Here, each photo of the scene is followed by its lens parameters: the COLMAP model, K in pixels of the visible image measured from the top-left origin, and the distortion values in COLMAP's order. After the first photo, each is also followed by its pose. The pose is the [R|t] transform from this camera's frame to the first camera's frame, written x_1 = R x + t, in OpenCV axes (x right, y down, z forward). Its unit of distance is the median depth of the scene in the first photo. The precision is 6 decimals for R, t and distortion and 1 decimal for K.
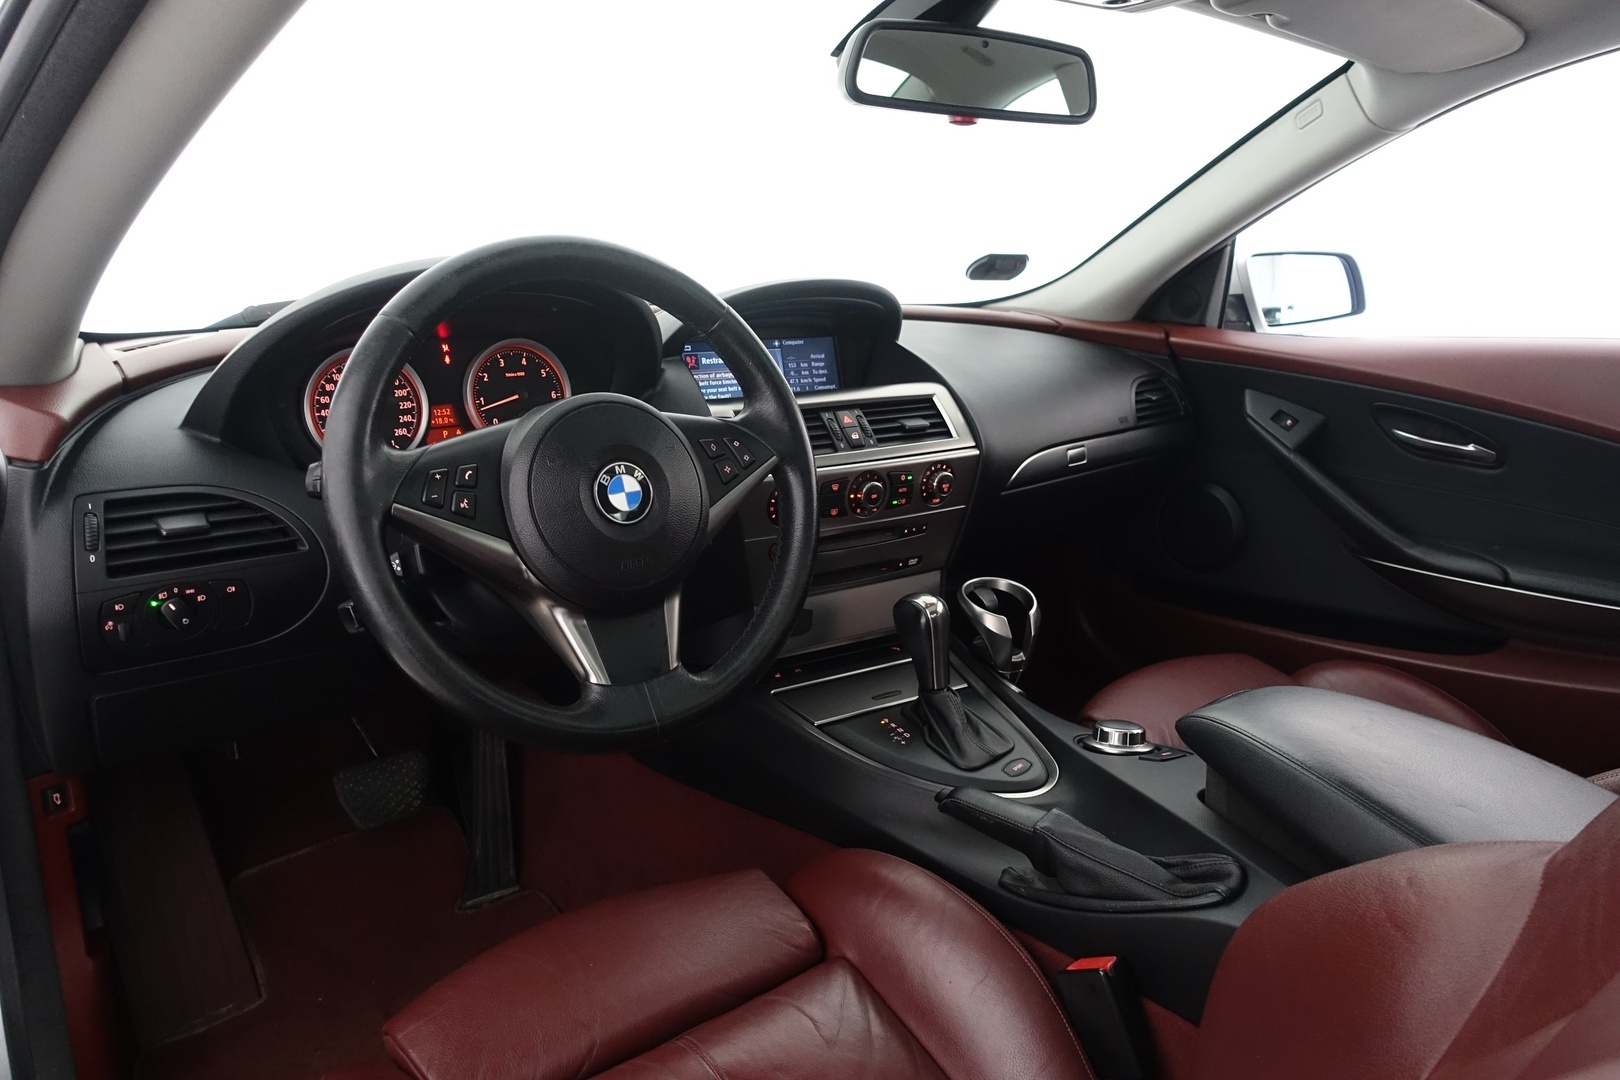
lens RADIAL K [[1125.2, 0, 812.1], [0, 1125.2, 535.1], [0, 0, 1]] dist [-0.001707, 0.000770]
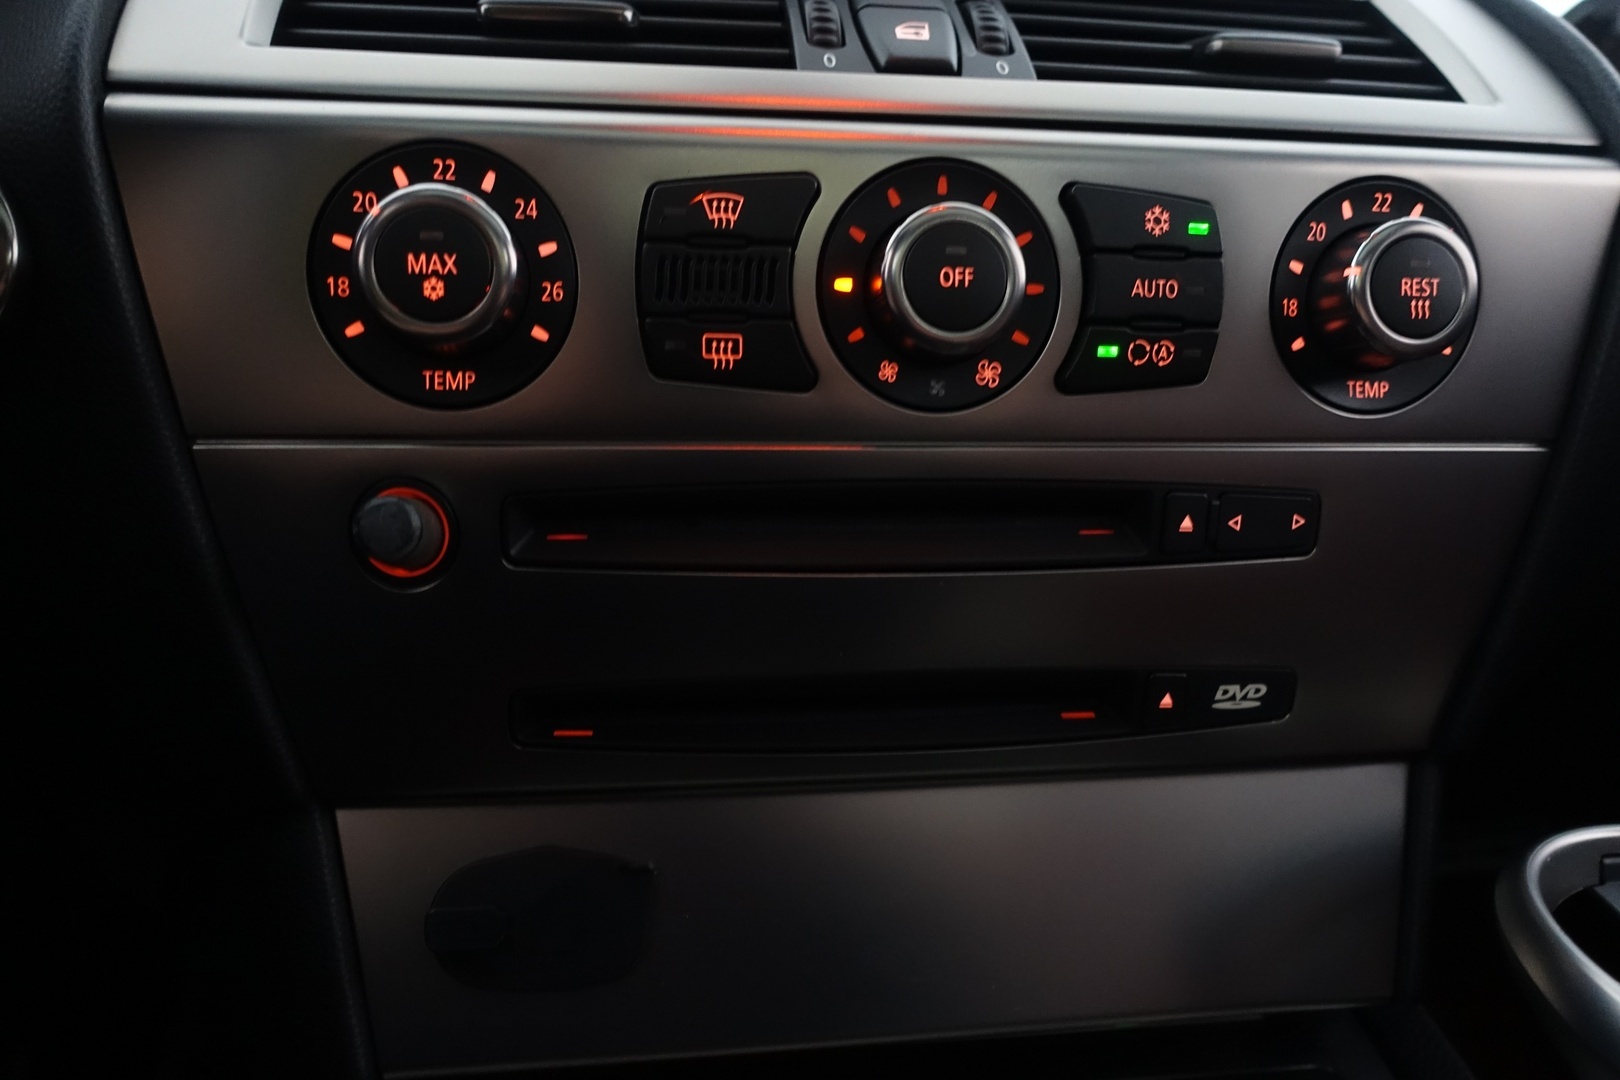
lens RADIAL K [[1125.2, 0, 812.4], [0, 1125.2, 536.8], [0, 0, 1]] dist [-0.001707, 0.000770]
pose [[0.909644, 0.018902, -0.414960, 0.126707], [-0.098299, 0.980386, -0.170824, 0.045921], [0.403591, 0.196179, 0.893660, 0.962658]]
